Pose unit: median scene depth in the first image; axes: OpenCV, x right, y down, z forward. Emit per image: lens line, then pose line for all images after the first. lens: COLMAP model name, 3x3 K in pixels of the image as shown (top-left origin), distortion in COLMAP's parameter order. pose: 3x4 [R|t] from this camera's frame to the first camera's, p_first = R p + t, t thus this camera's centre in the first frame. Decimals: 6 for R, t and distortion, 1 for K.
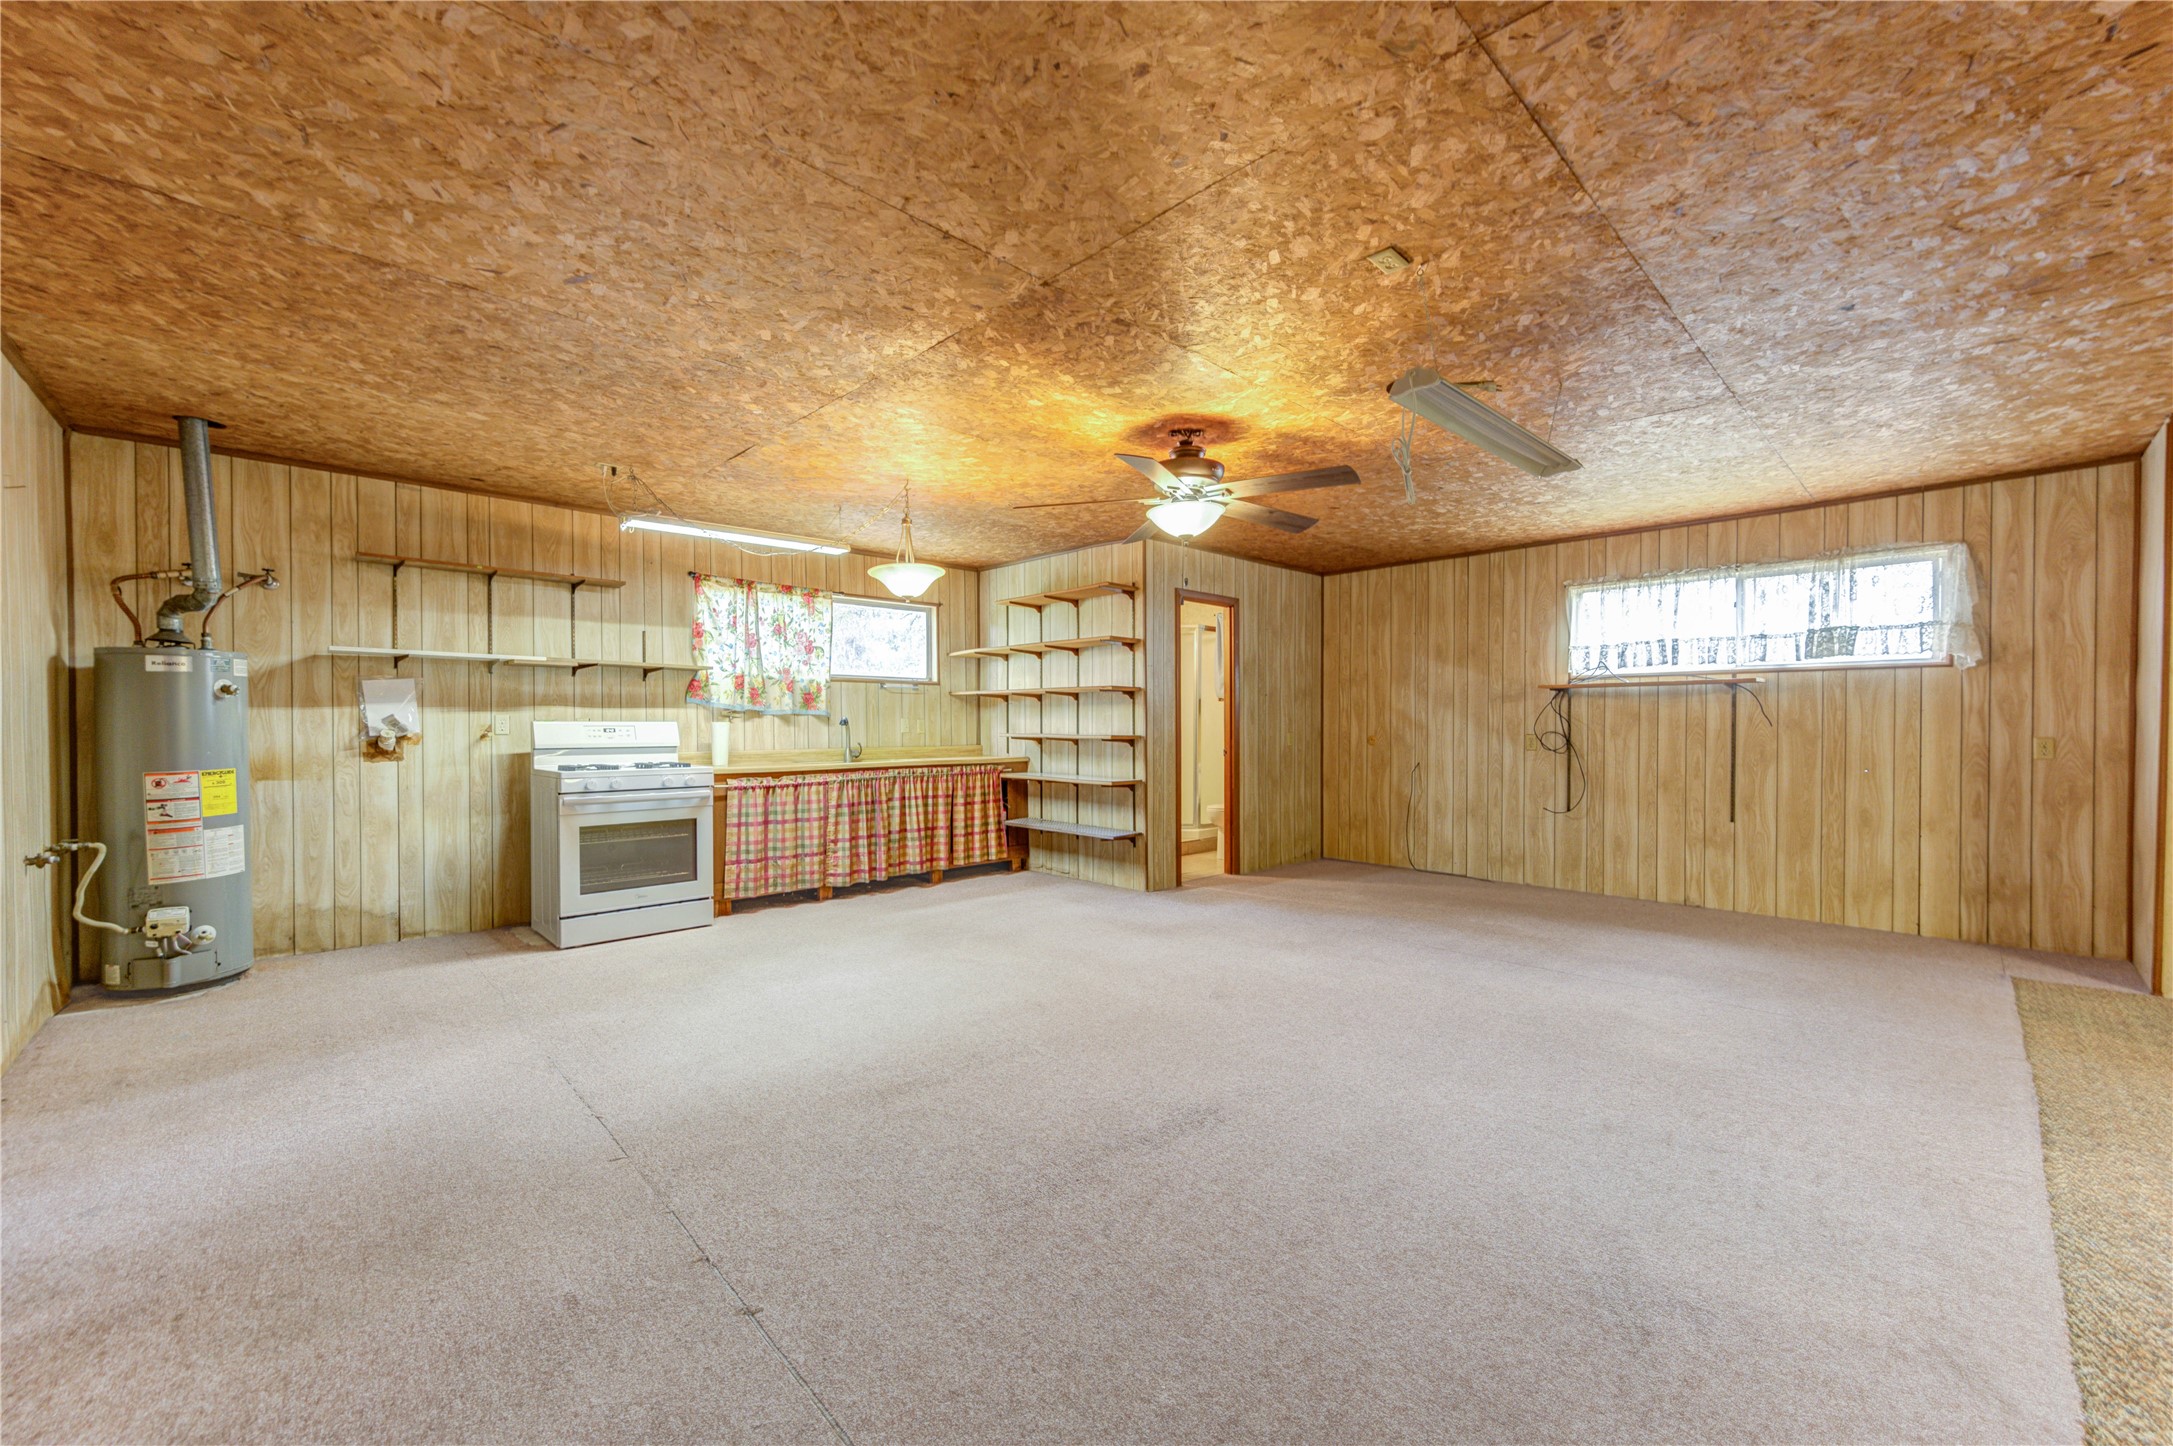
lens RADIAL K [[844.9, 0, 1094.9], [0, 844.9, 732.5], [0, 0, 1]] dist [0.007482, -0.003061]
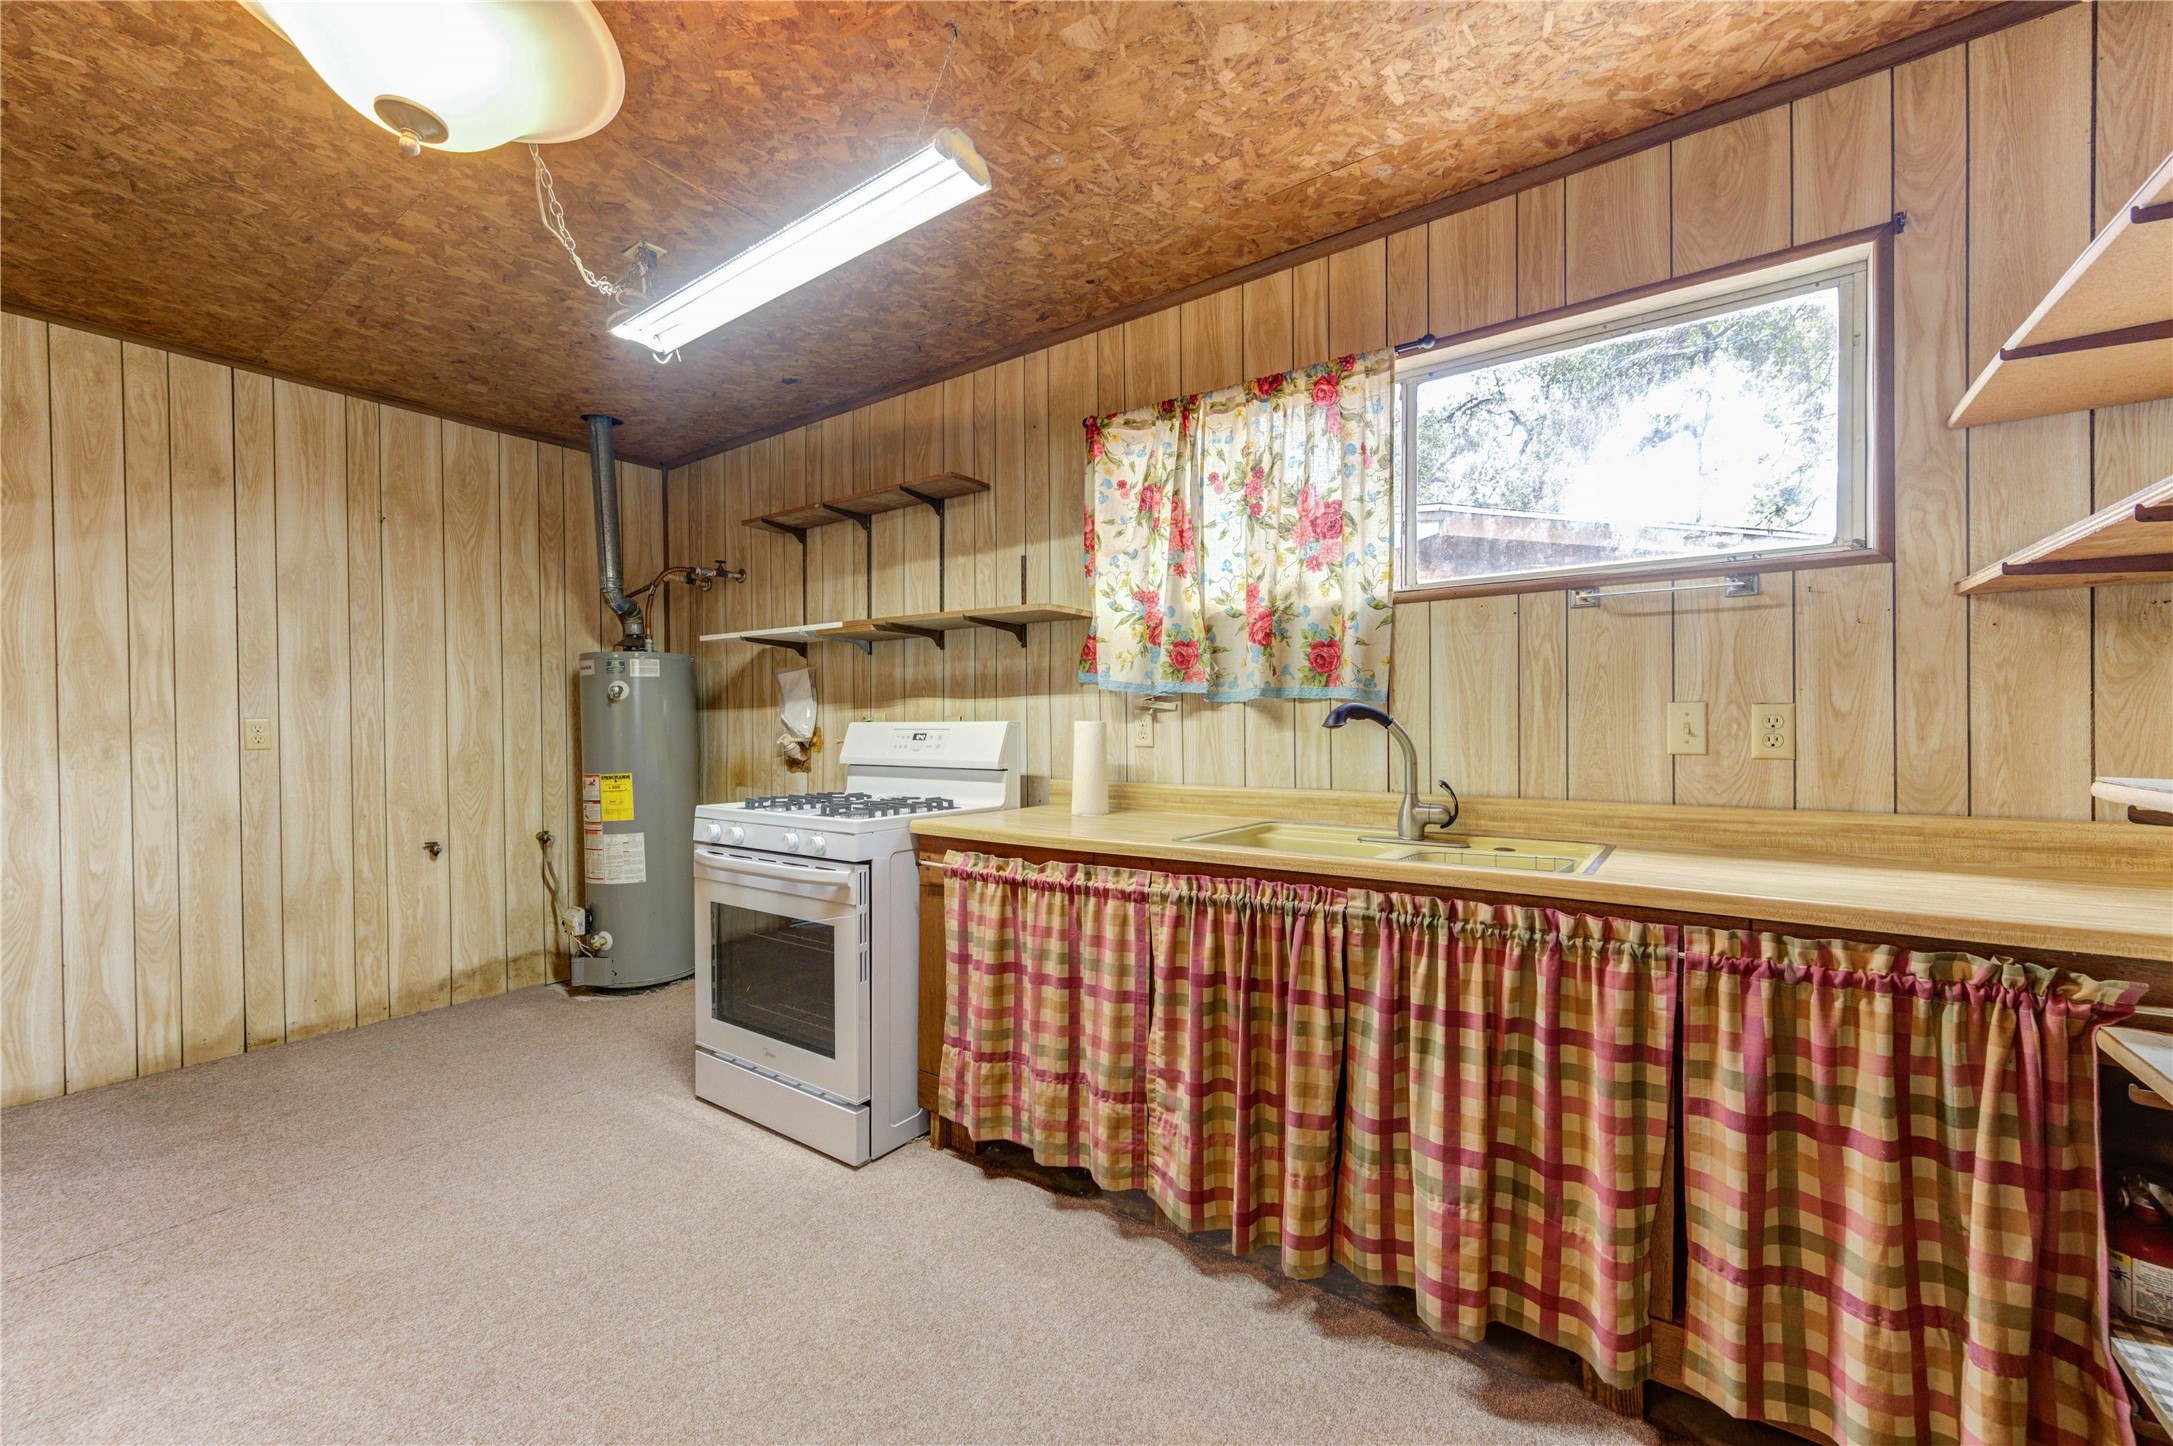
lens RADIAL K [[847.1, 0, 1092.3], [0, 847.1, 734.2], [0, 0, 1]] dist [0.001810, -0.000197]
pose [[0.187197, 0.010193, -0.982270, 0.015007], [-0.005605, 0.999941, 0.009308, -0.009478], [0.982306, 0.003763, 0.187243, 0.917841]]
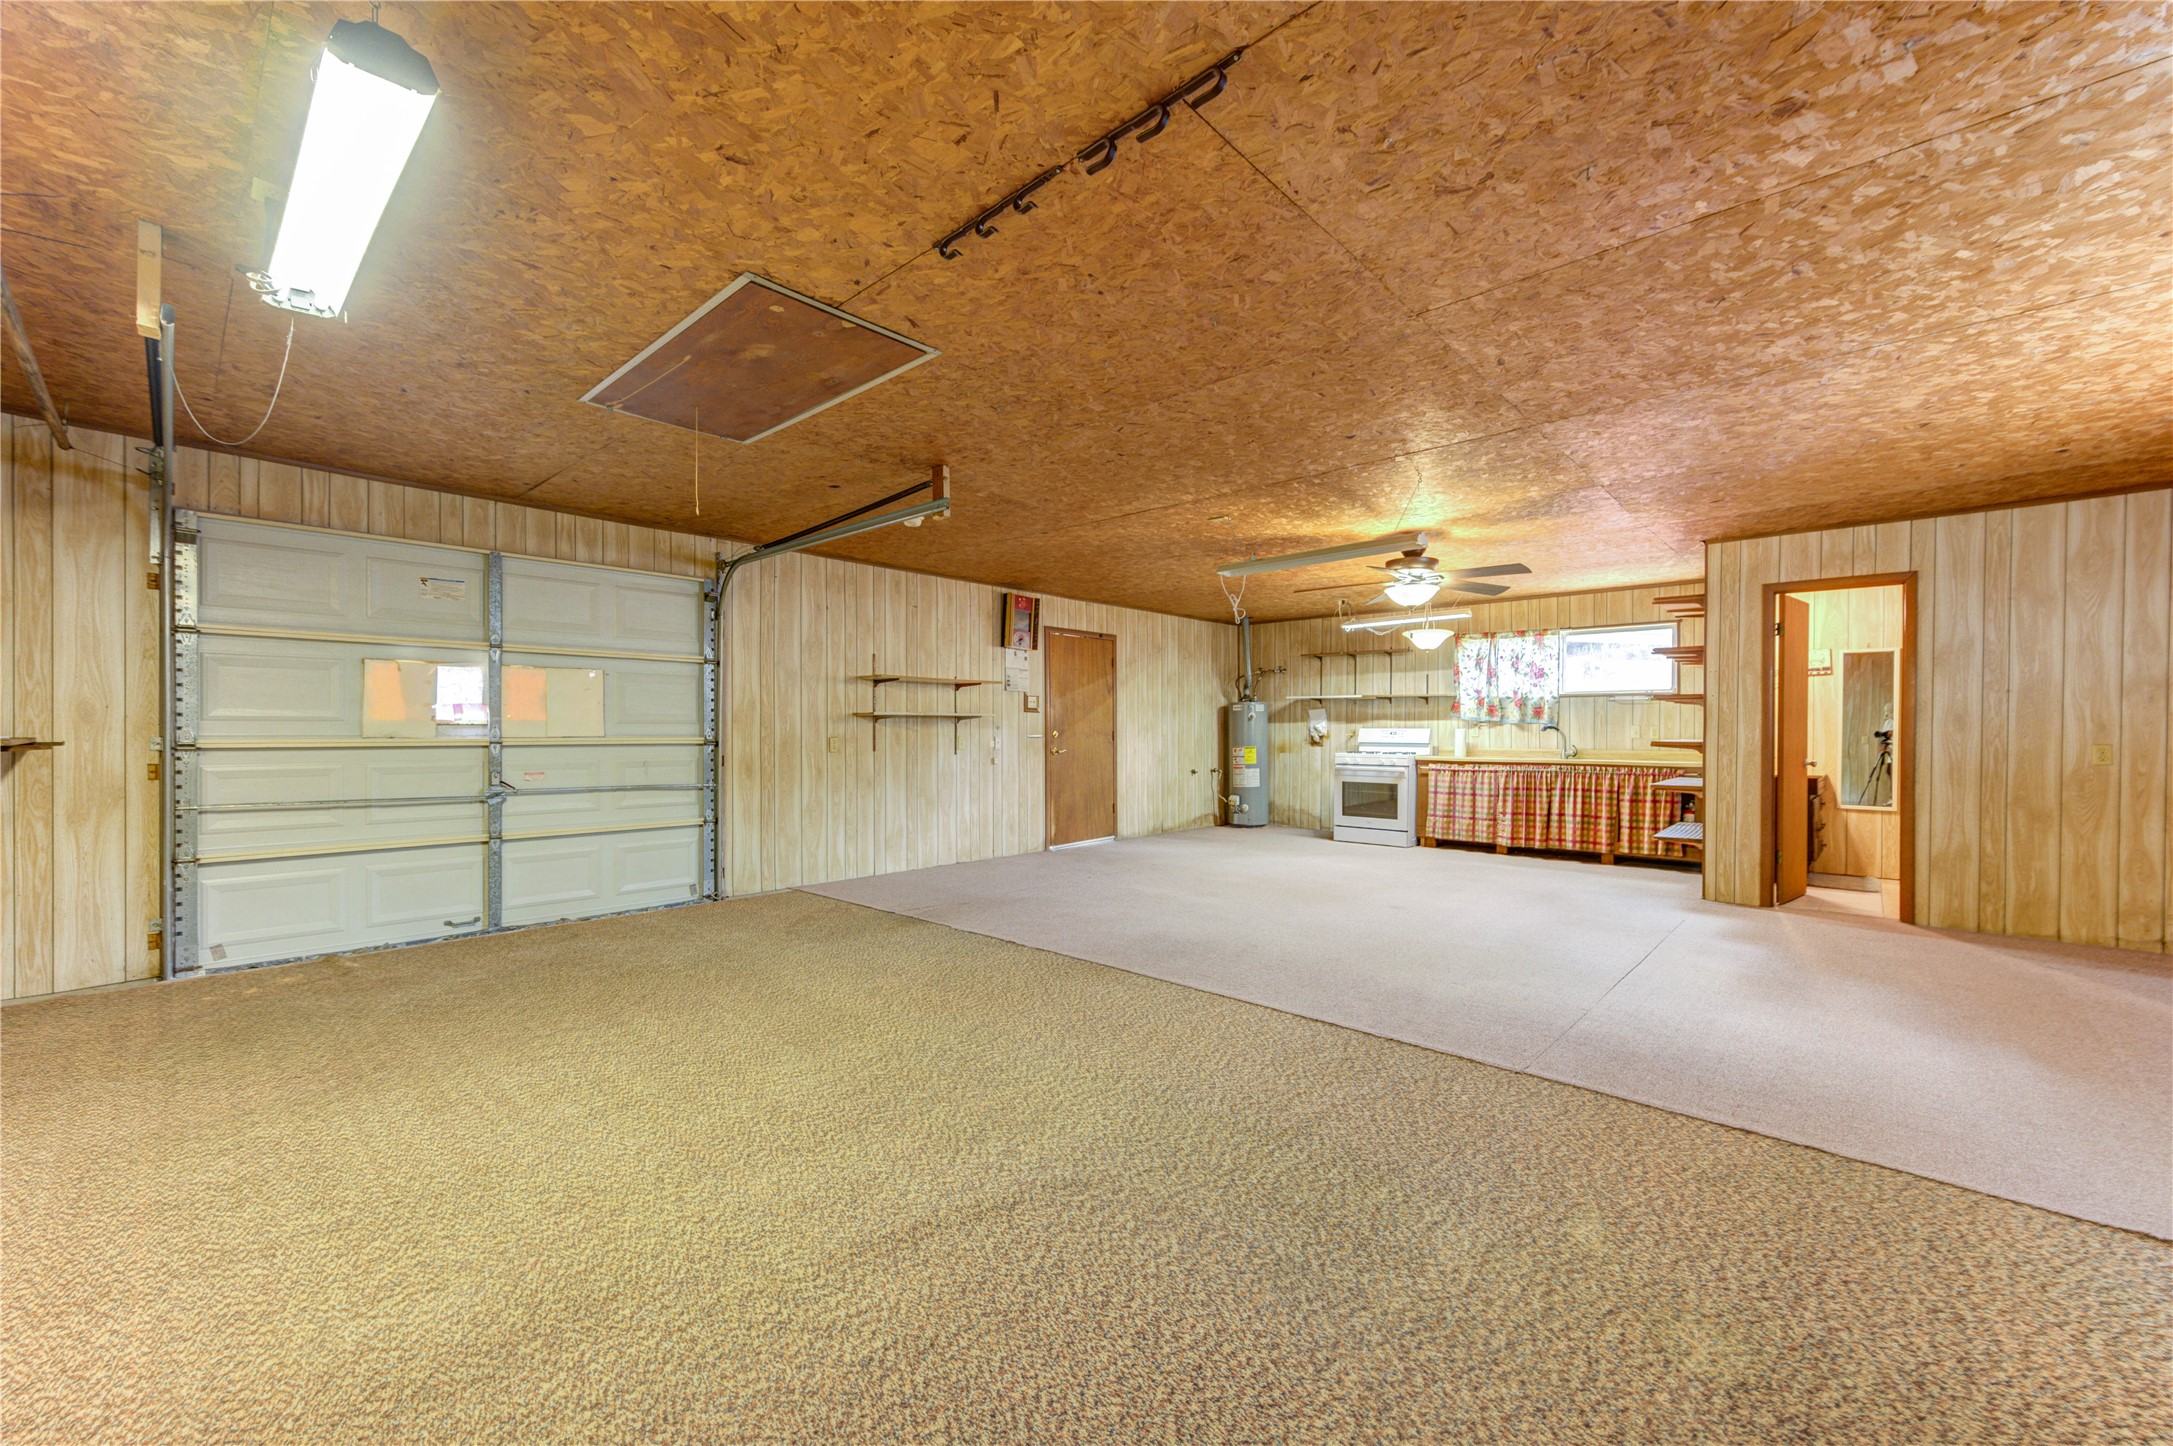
lens RADIAL K [[847.1, 0, 1092.3], [0, 847.1, 734.2], [0, 0, 1]] dist [0.001810, -0.000197]
pose [[0.066217, 0.006565, -0.997784, 1.067072], [-0.012727, 0.999903, 0.005734, -0.002809], [0.997724, 0.012319, 0.066294, 0.224451]]
